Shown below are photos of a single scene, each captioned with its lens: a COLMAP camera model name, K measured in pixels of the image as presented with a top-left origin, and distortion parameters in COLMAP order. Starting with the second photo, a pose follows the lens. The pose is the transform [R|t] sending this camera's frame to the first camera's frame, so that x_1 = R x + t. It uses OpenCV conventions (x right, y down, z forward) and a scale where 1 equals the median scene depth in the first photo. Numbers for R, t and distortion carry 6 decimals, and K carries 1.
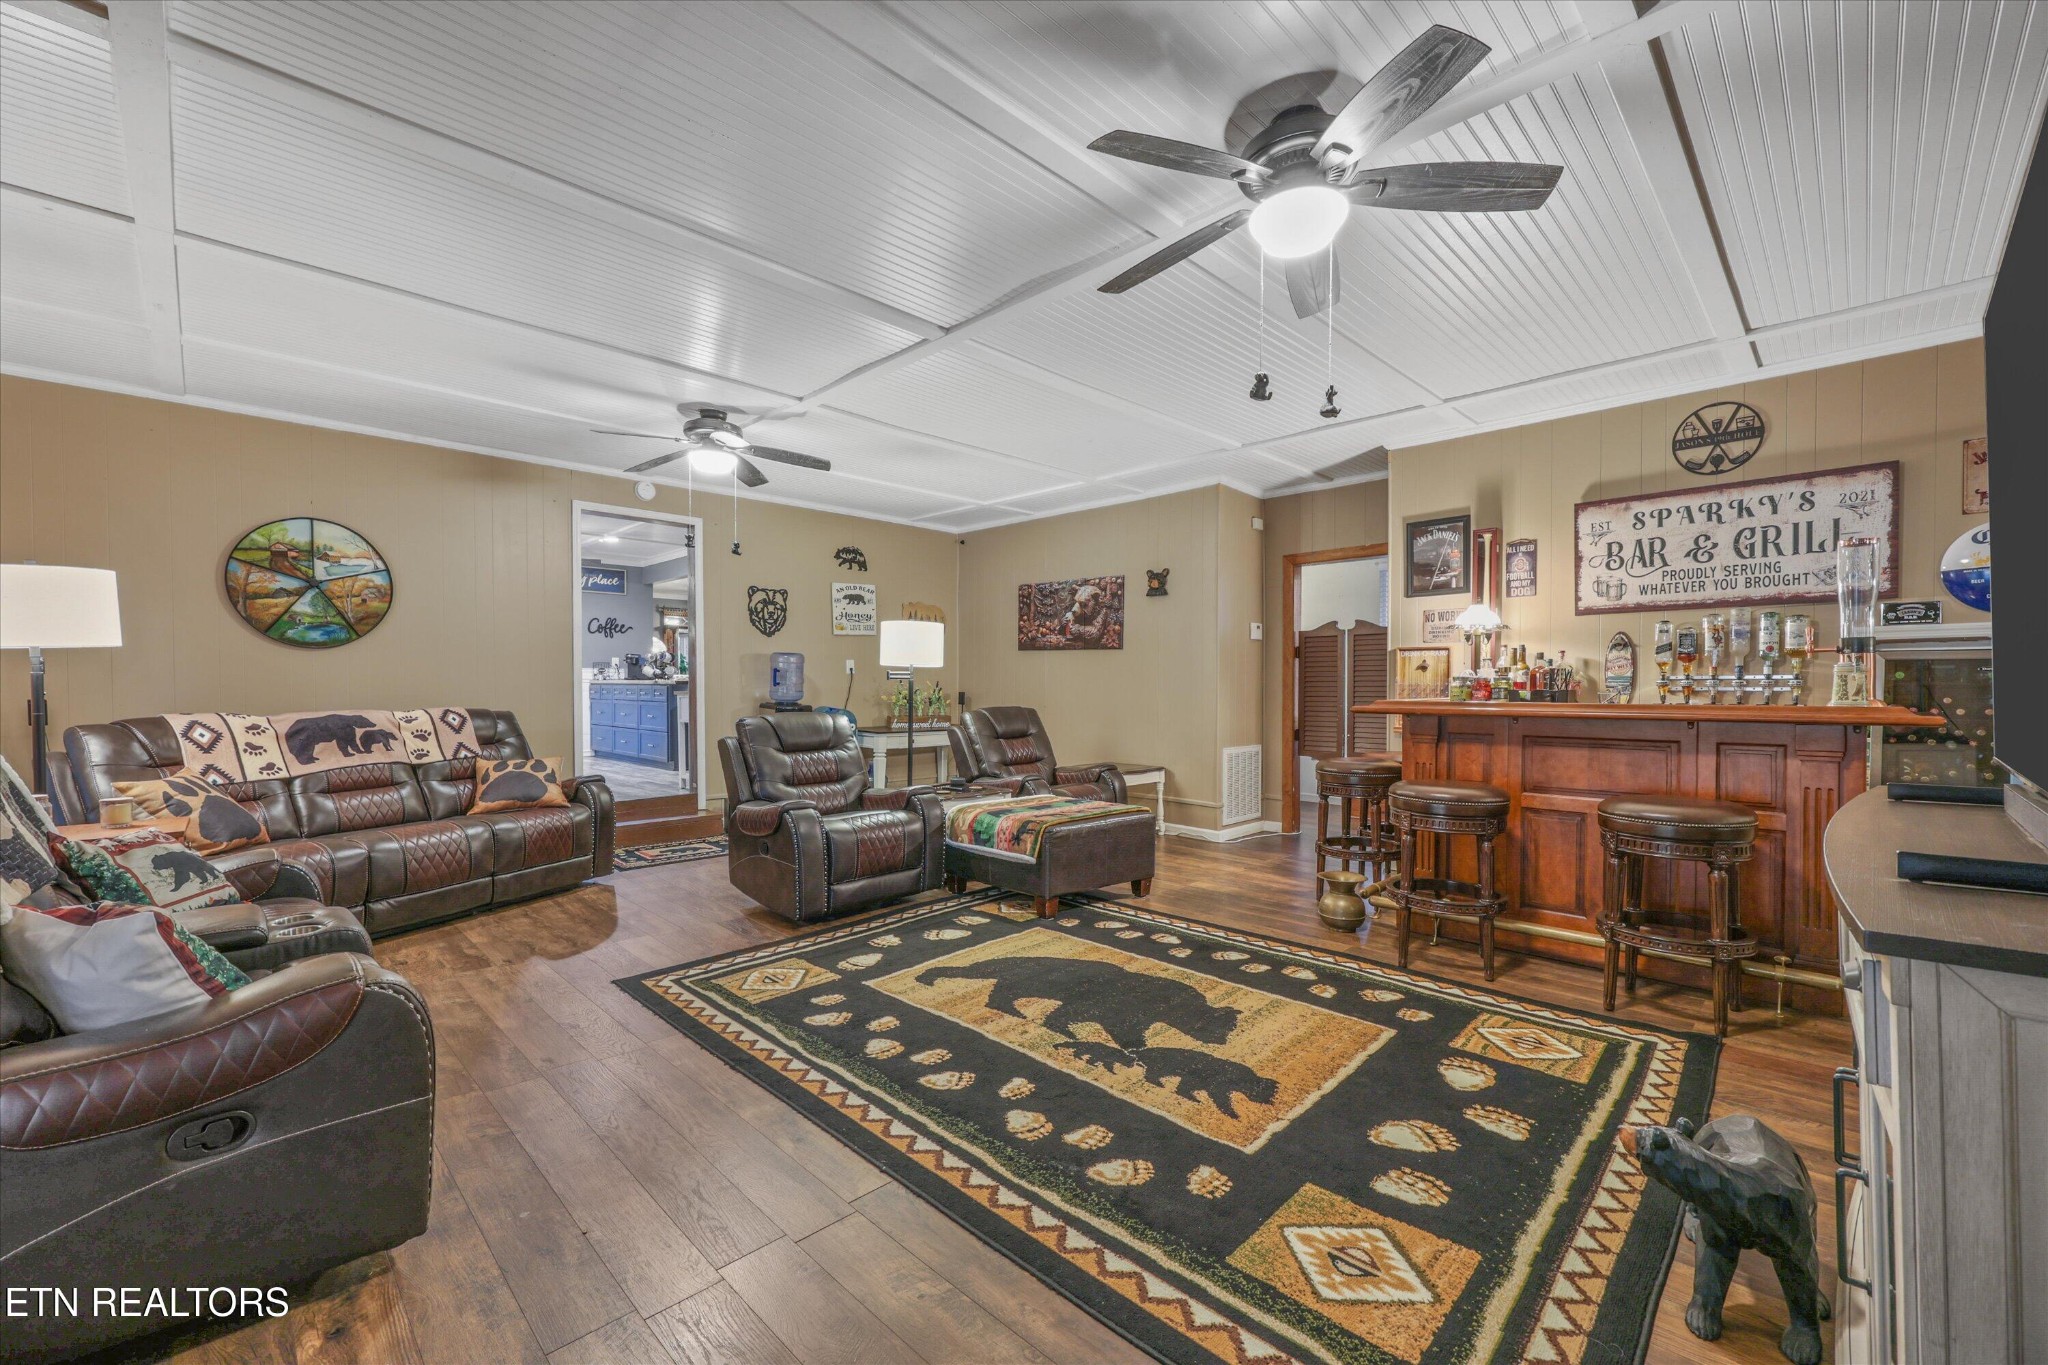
lens RADIAL K [[826.2, 0, 1017.0], [0, 826.2, 687.3], [0, 0, 1]] dist [0.000631, 0.000261]
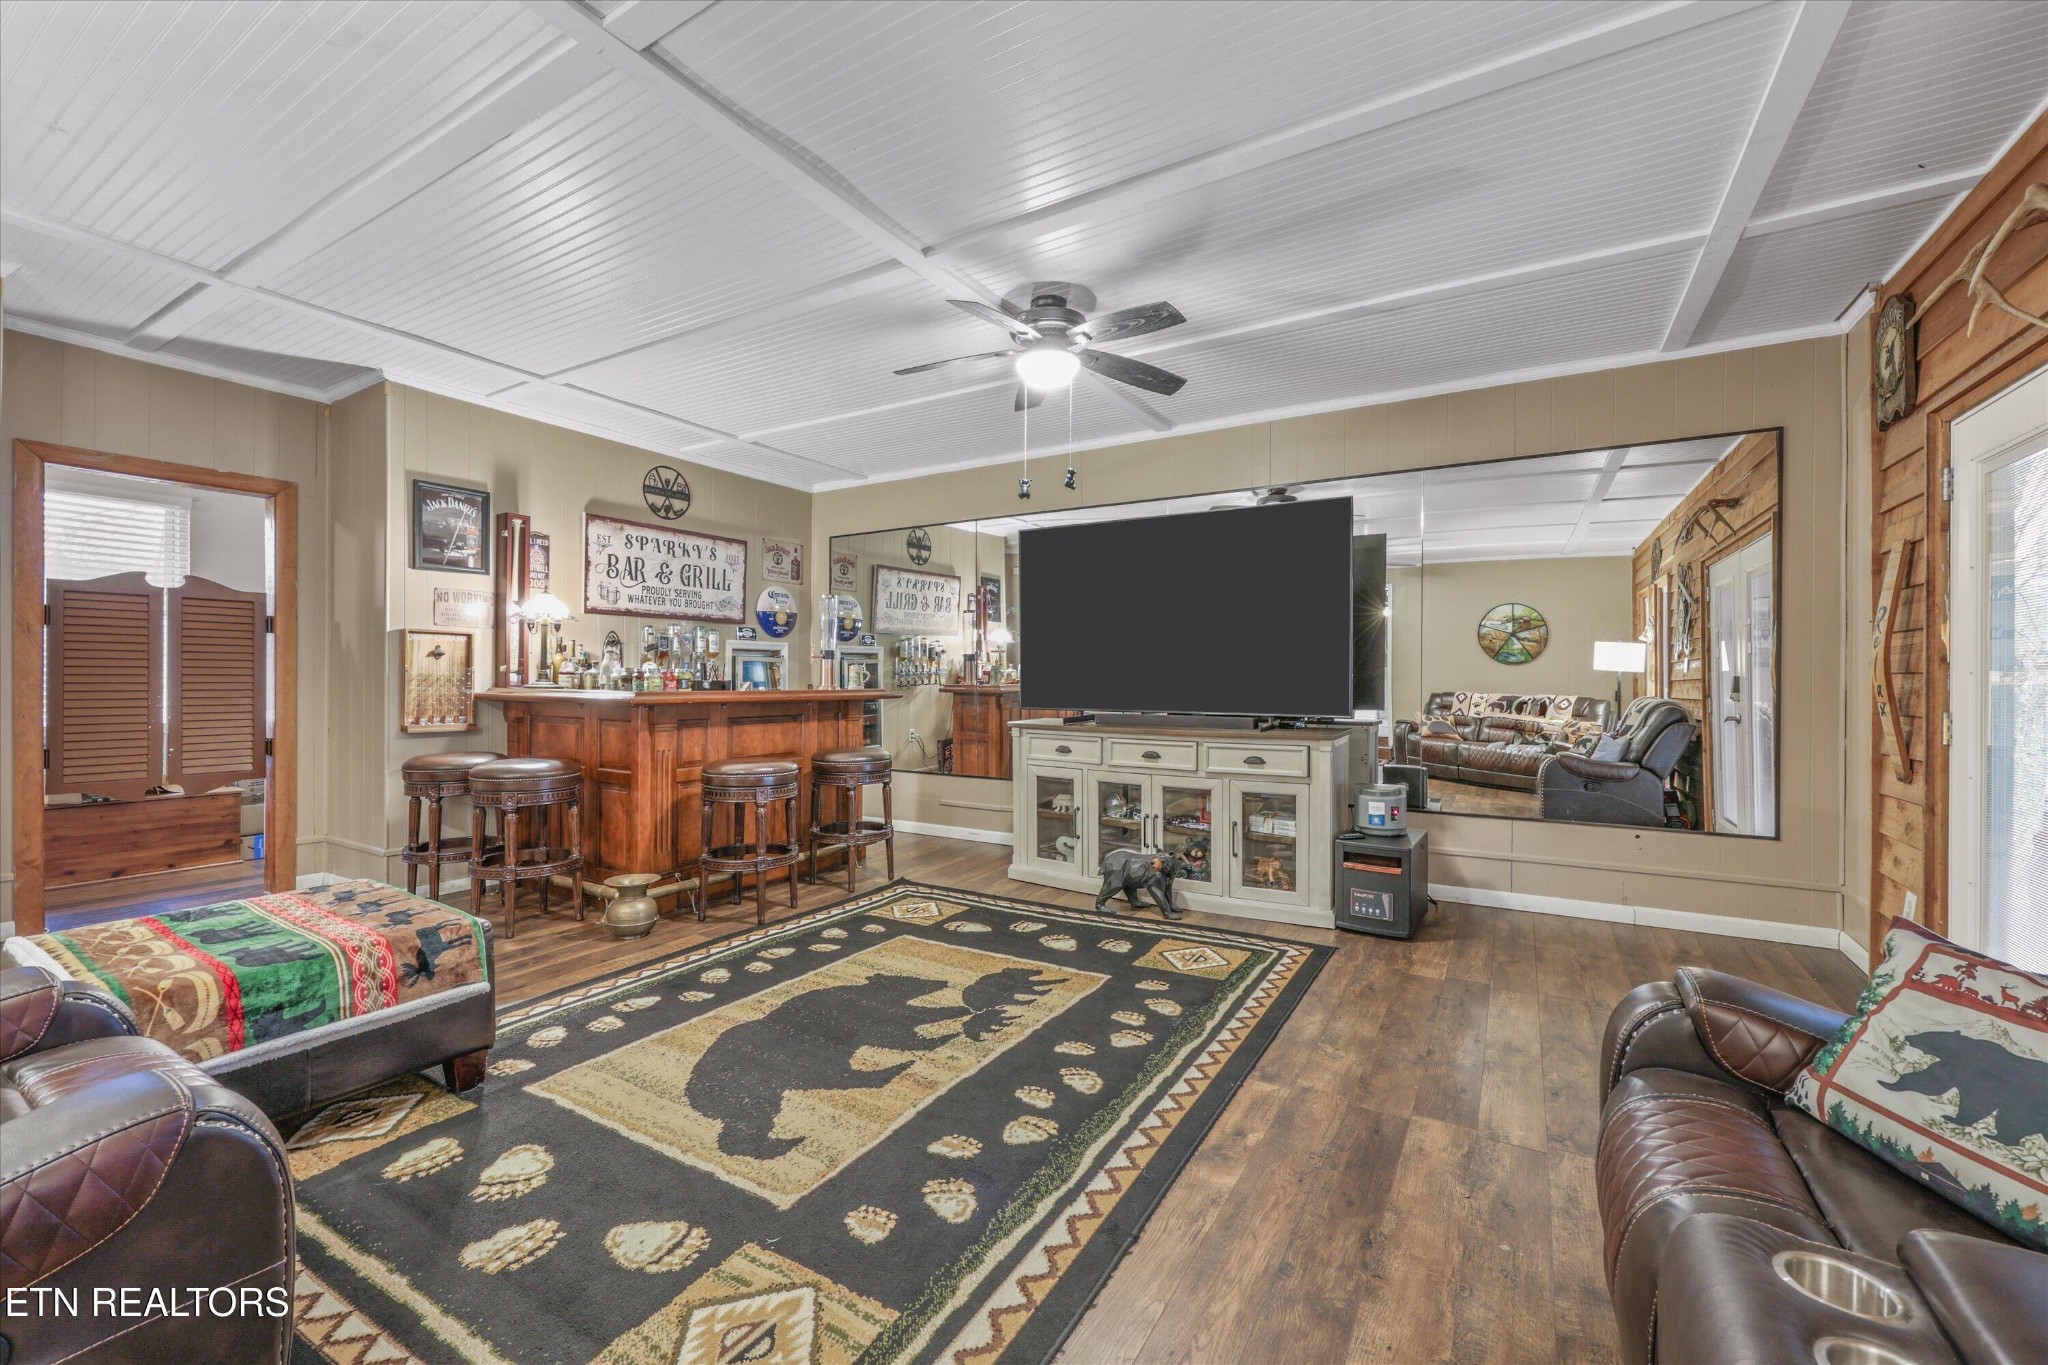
lens RADIAL K [[826.2, 0, 1017.0], [0, 826.2, 687.3], [0, 0, 1]] dist [0.000631, 0.000261]
pose [[-0.233296, -0.010530, 0.972349, -0.729477], [-0.003840, 0.999944, 0.009907, -0.000802], [-0.972398, -0.001423, -0.233323, 0.935249]]
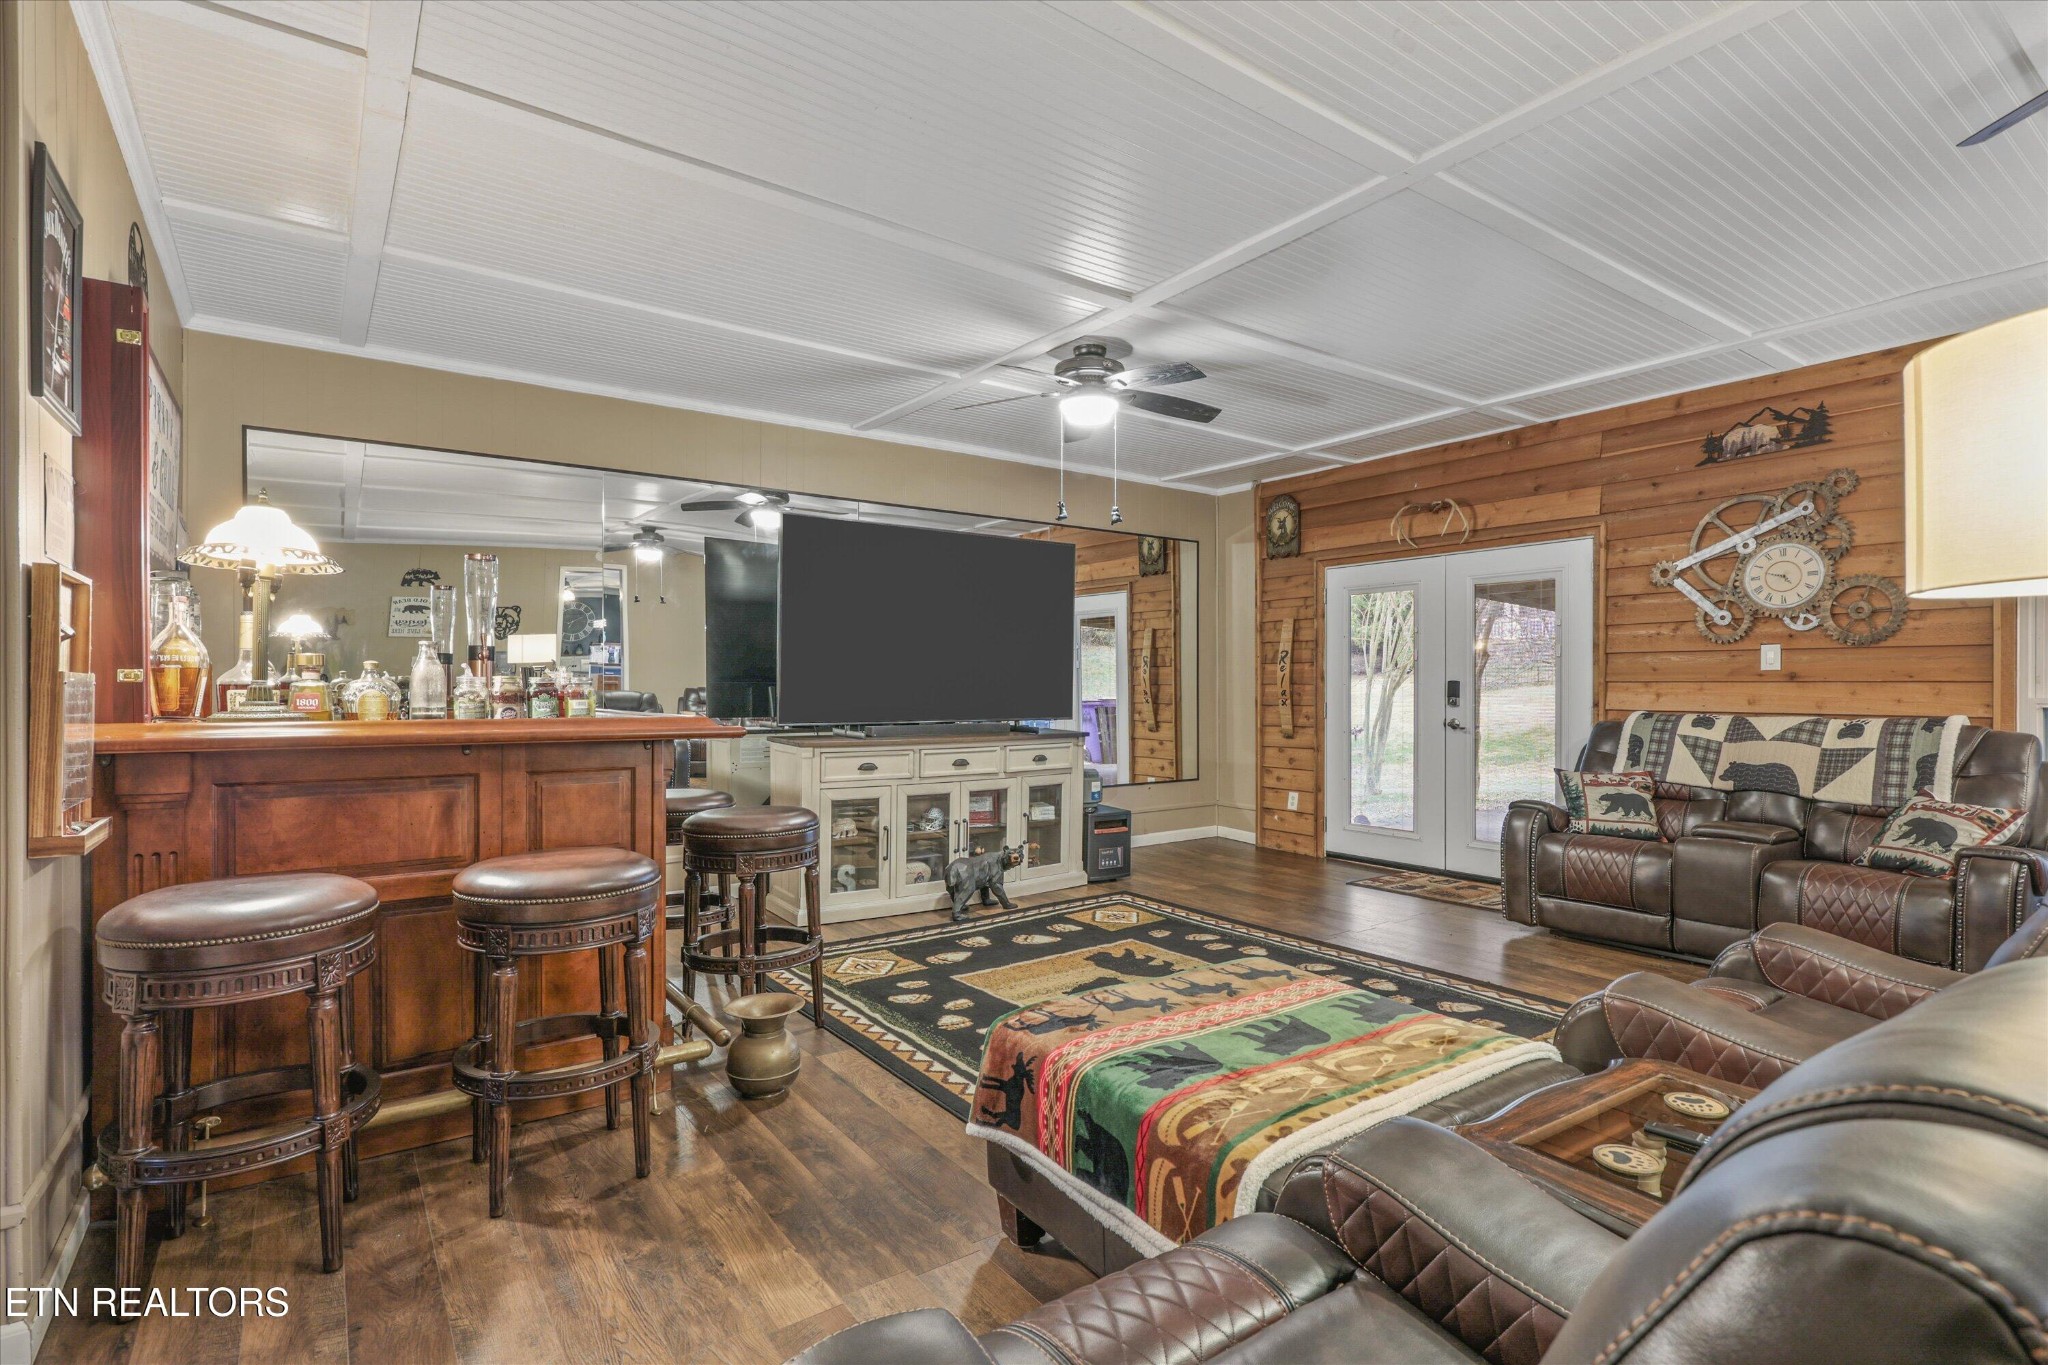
lens RADIAL K [[1000.6, 0, 1024.0], [0, 1000.6, 682.5], [0, 0, 1]] dist [0.004333, 0.000318]
pose [[-0.988360, -0.001008, 0.152128, 0.107396], [-0.001696, 0.999989, -0.004392, -0.006244], [-0.152122, -0.004599, -0.988351, 2.000197]]
